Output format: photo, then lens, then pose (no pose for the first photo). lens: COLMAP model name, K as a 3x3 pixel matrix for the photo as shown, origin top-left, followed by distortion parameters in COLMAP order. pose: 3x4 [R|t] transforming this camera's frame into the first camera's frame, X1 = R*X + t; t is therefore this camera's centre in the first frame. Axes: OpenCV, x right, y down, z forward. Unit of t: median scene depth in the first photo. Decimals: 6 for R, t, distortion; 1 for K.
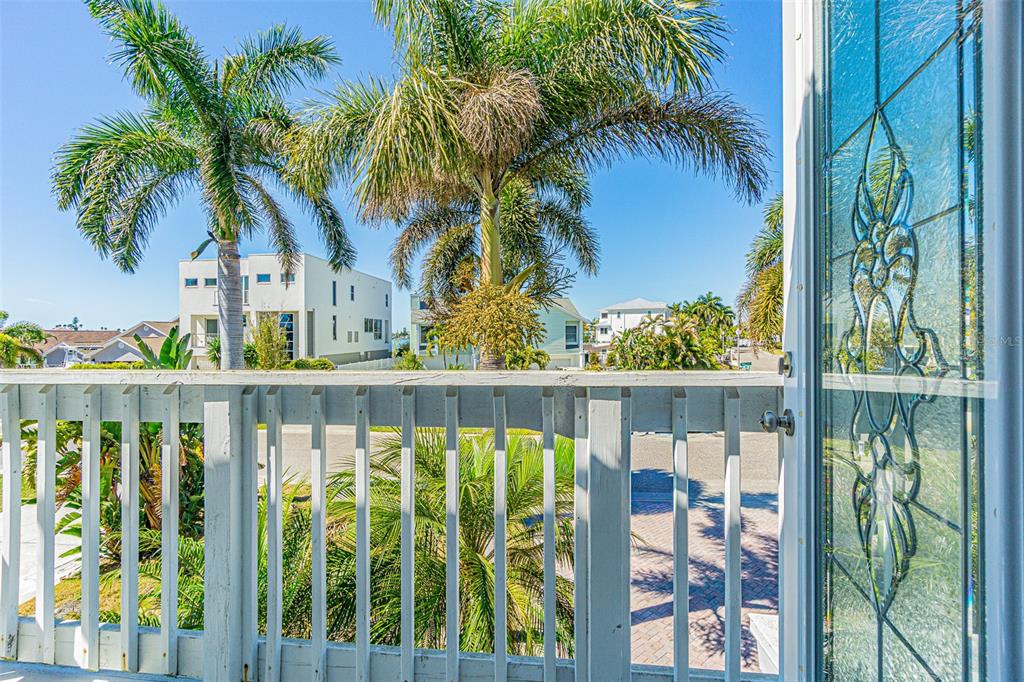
lens RADIAL K [[467.1, 0, 503.7], [0, 467.1, 368.4], [0, 0, 1]] dist [0.000038, 0.000187]
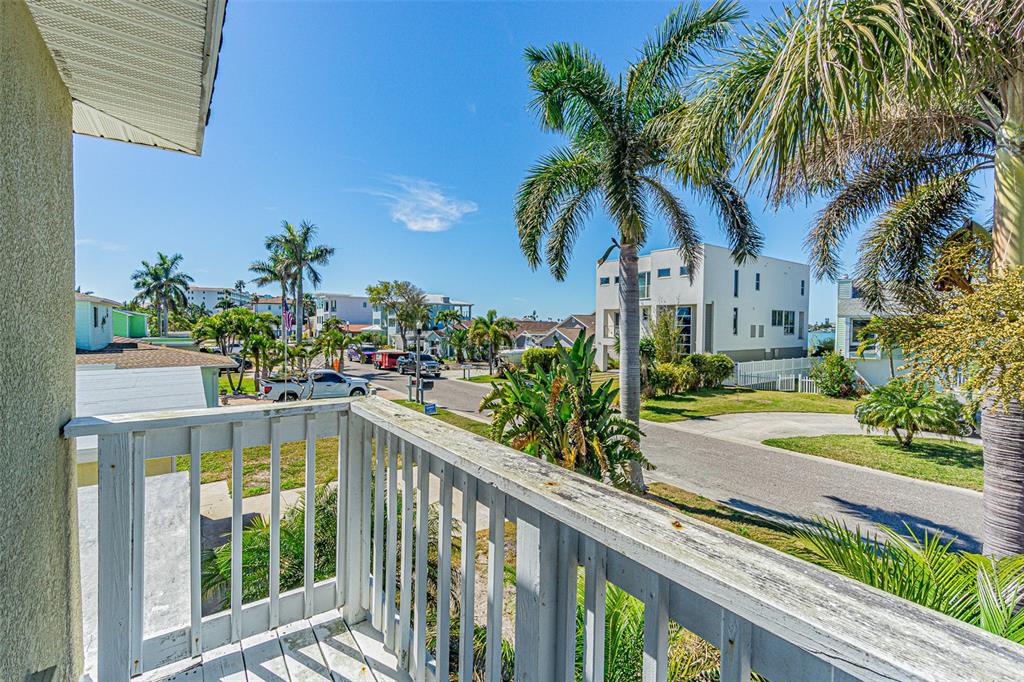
lens RADIAL K [[448.4, 0, 511.9], [0, 448.4, 333.3], [0, 0, 1]] dist [-0.004606, -0.000282]
pose [[0.679964, 0.024642, -0.732831, -0.024713], [-0.046662, 0.998864, -0.009708, -0.043645], [0.731759, 0.040796, 0.680341, 0.117498]]
